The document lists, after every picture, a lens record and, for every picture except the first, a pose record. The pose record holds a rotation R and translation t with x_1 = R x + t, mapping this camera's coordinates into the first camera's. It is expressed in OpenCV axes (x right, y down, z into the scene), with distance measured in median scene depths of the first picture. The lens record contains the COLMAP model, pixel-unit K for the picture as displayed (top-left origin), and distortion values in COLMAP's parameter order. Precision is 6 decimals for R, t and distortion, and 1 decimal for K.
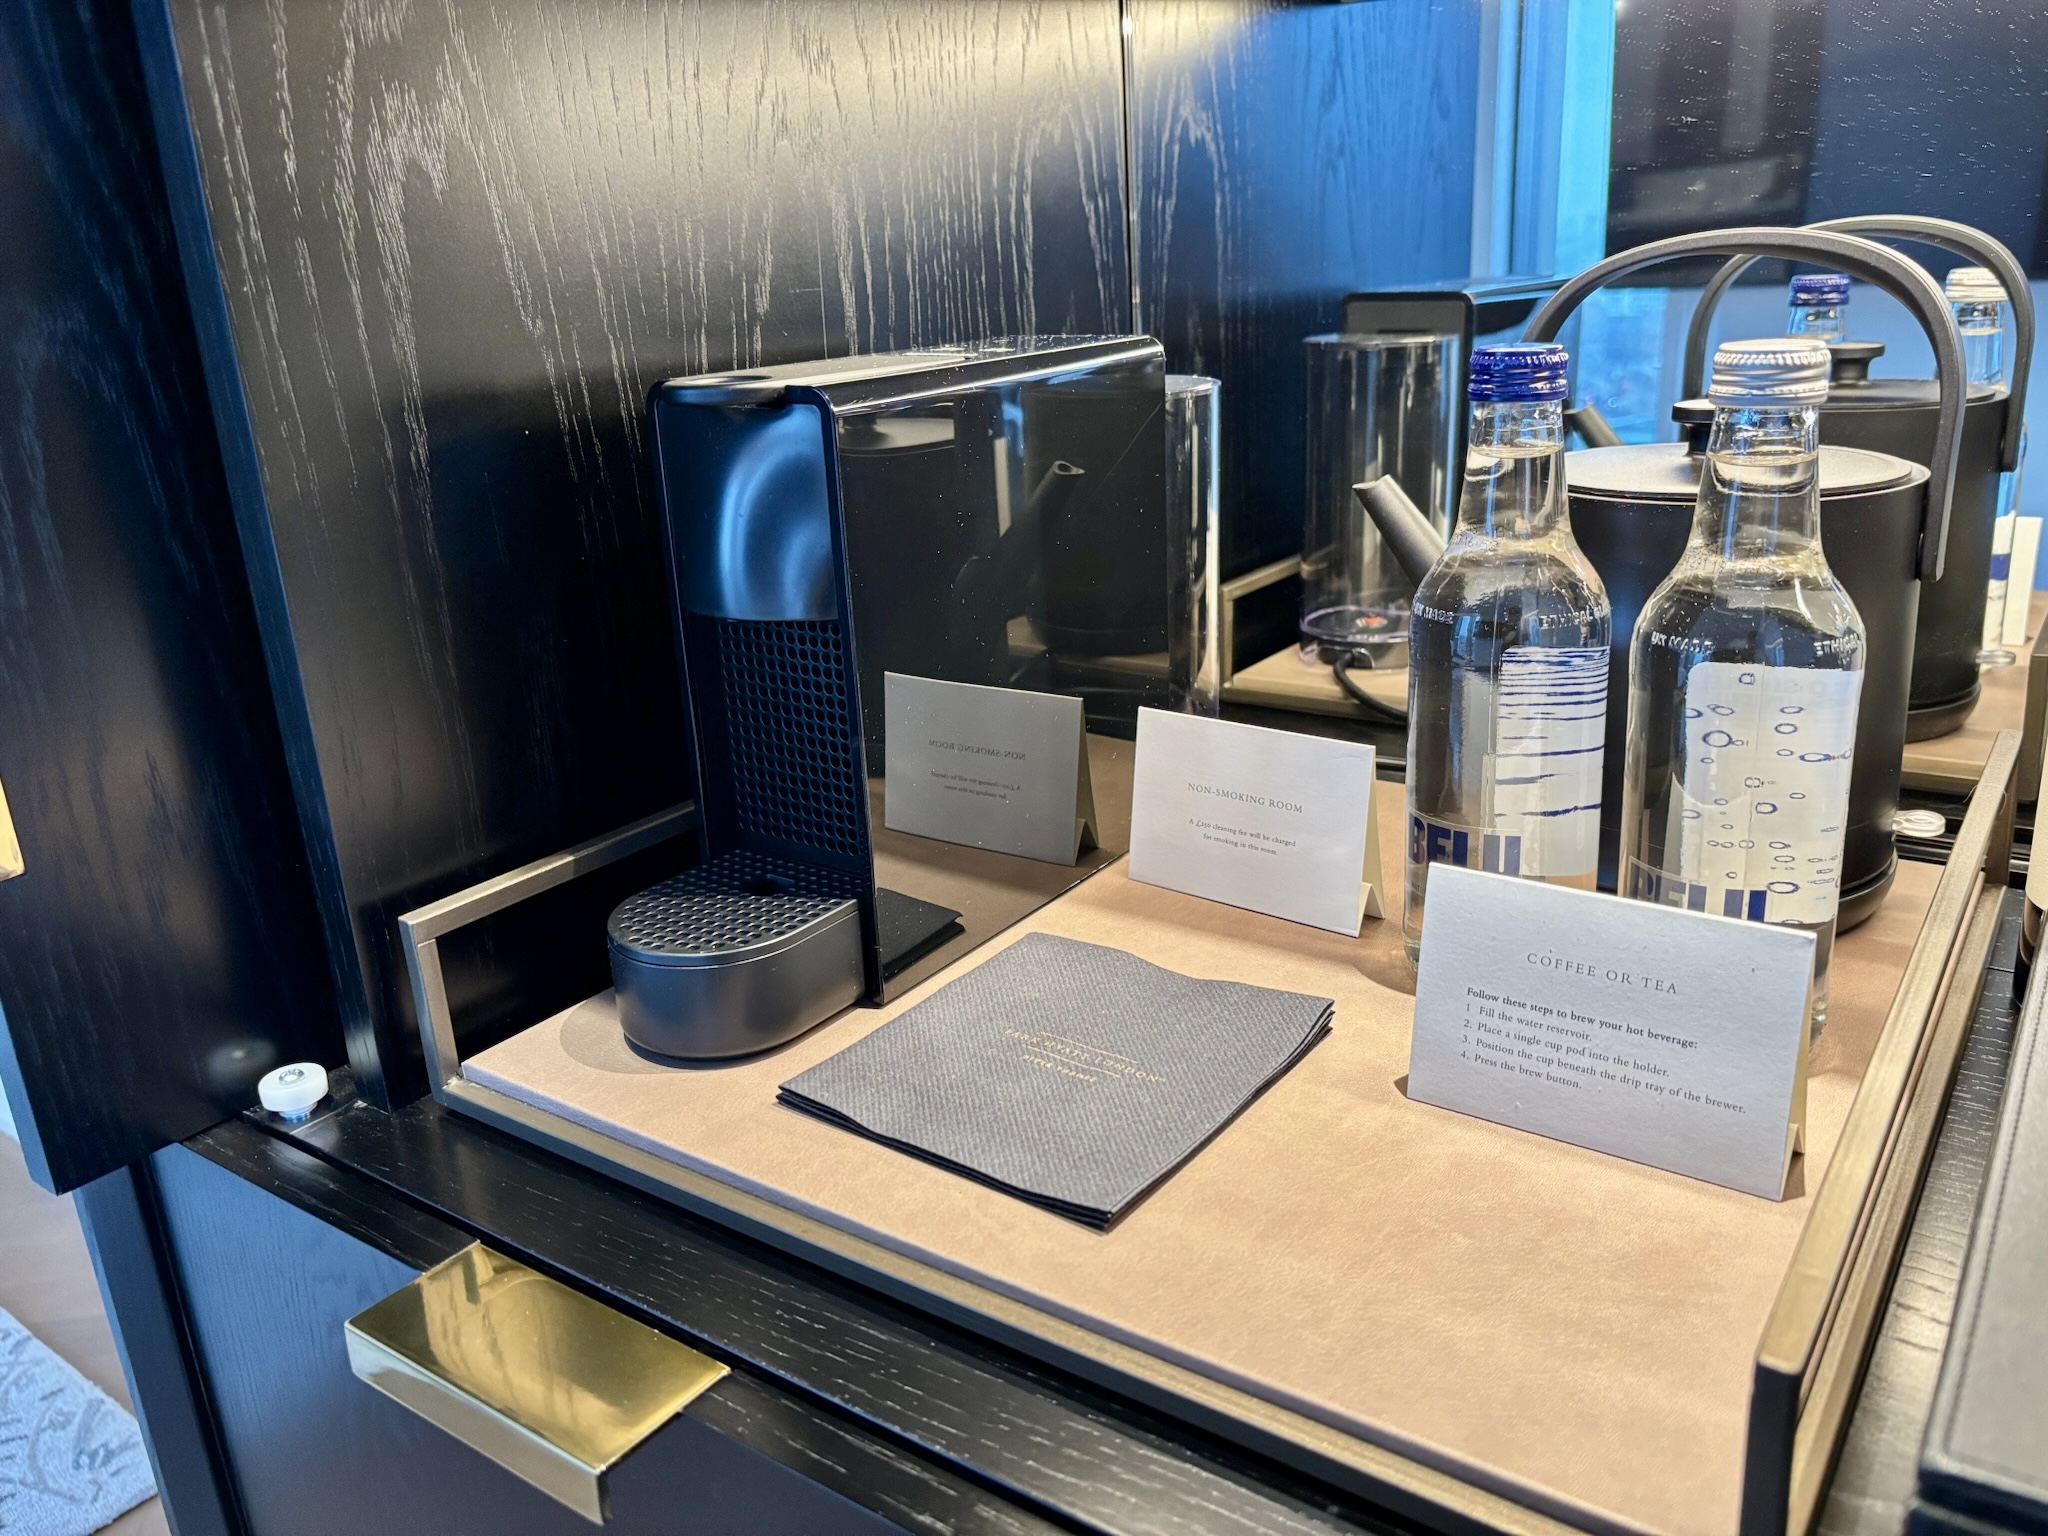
lens RADIAL K [[1572.9, 0, 1024.0], [0, 1572.9, 768.0], [0, 0, 1]] dist [0.002281, 0.002585]
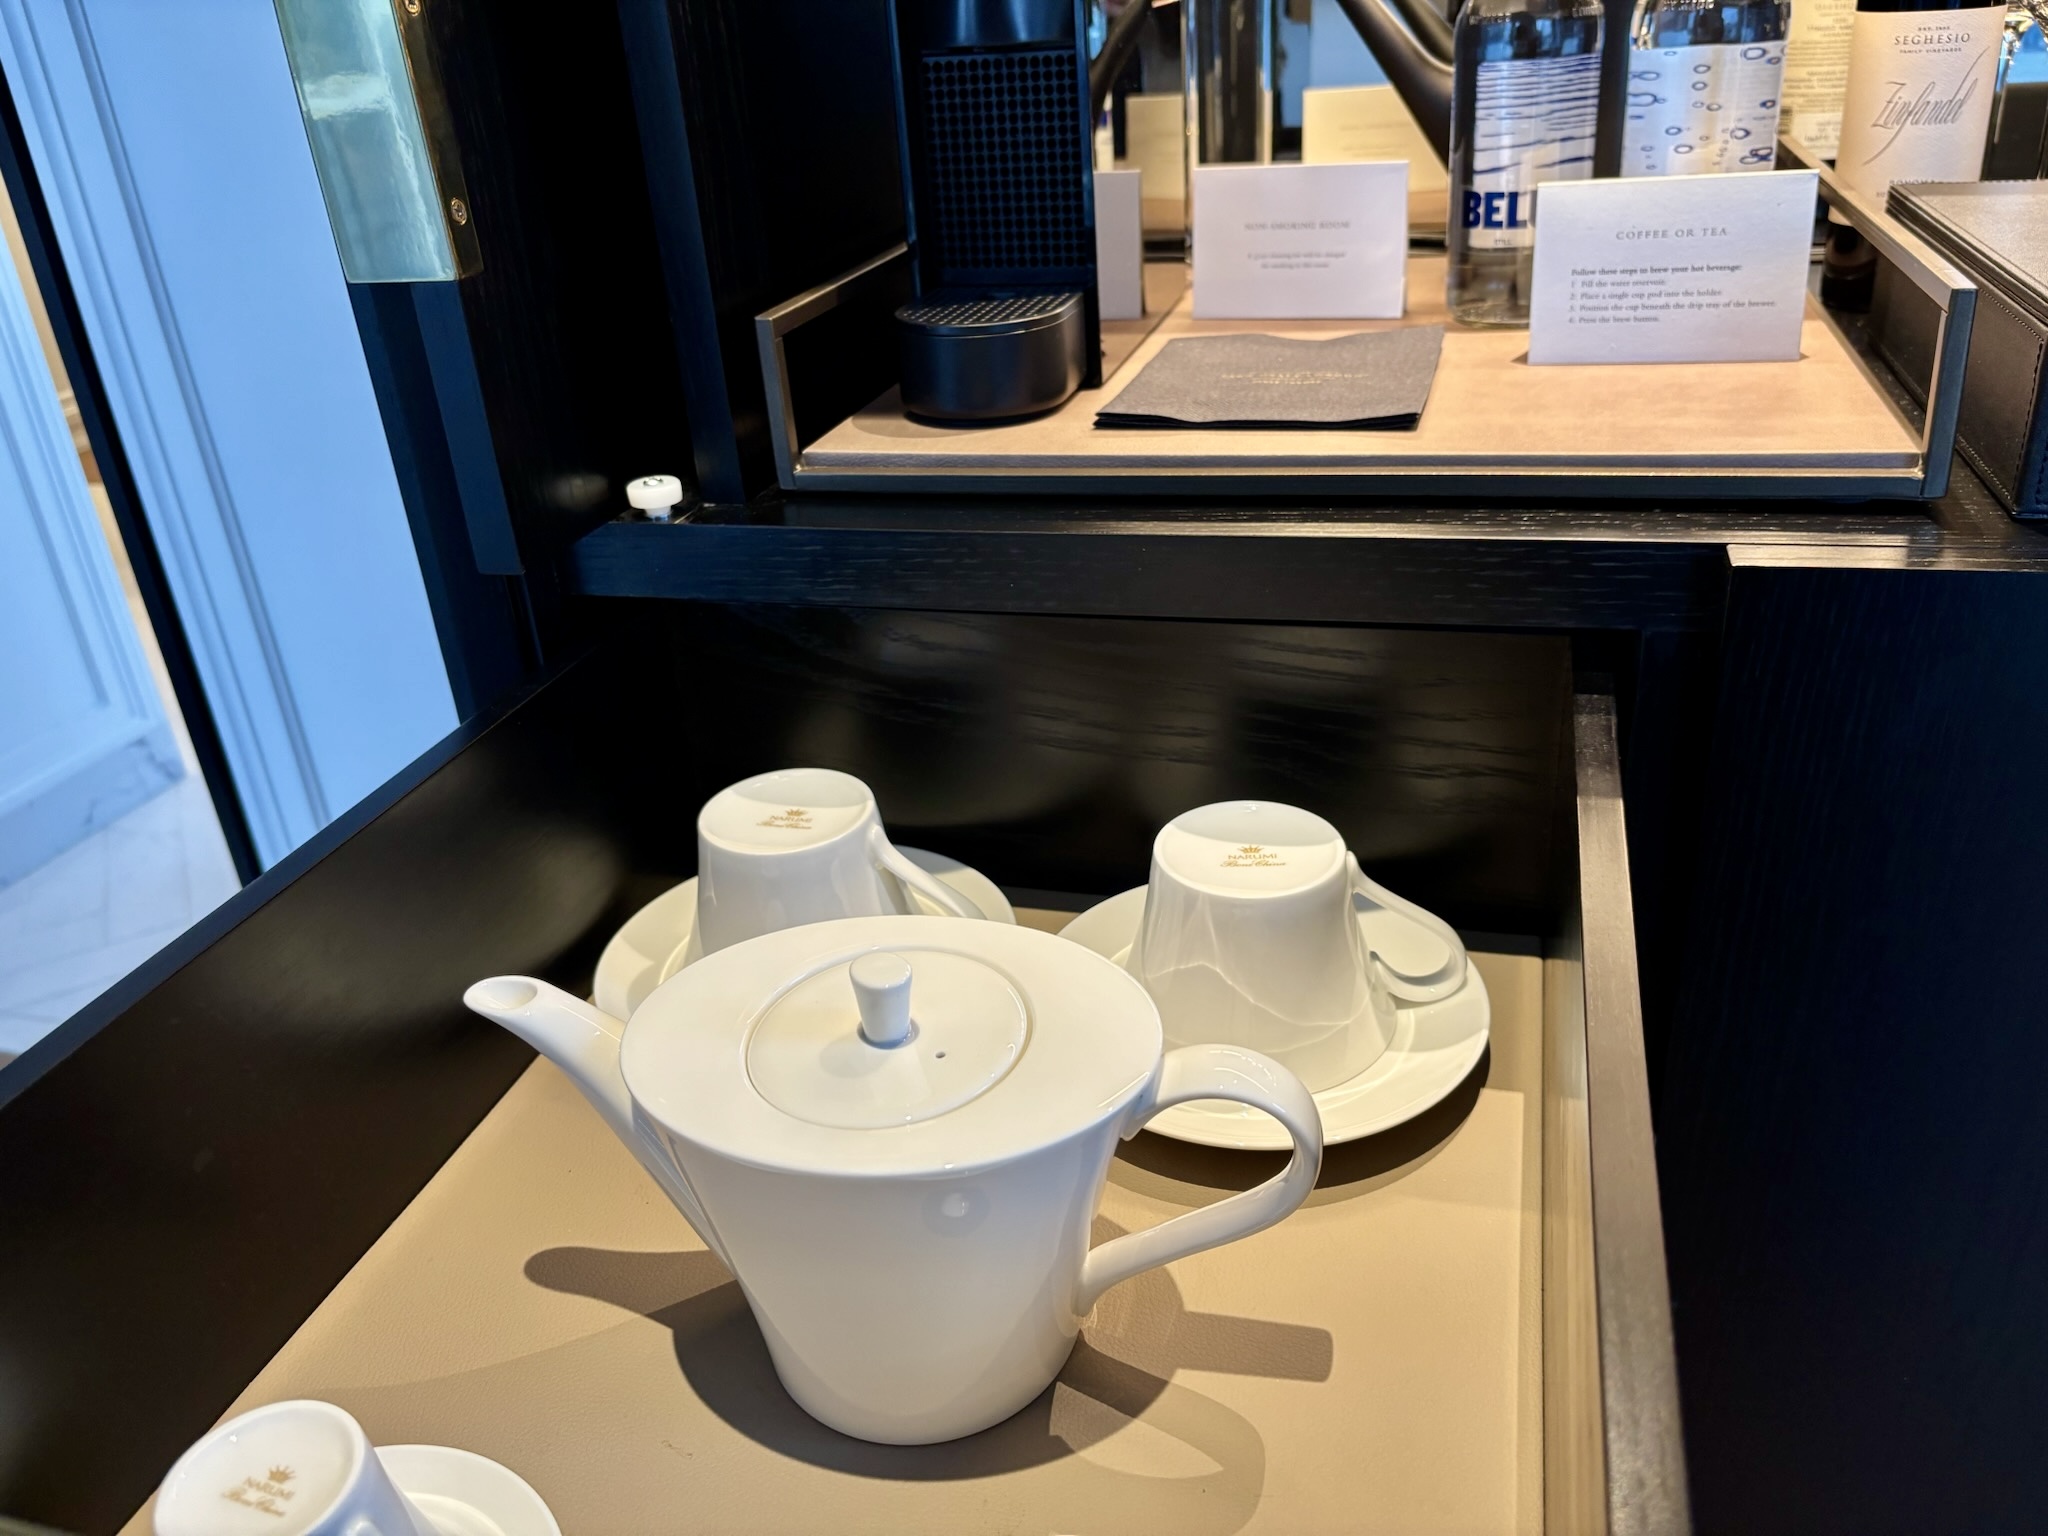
lens RADIAL K [[1572.9, 0, 1024.0], [0, 1572.9, 768.0], [0, 0, 1]] dist [0.002281, 0.002585]
pose [[0.943731, -0.166777, 0.285584, -0.665153], [0.130082, 0.981123, 0.143097, 0.314756], [-0.304058, -0.097896, 0.947610, -0.234295]]
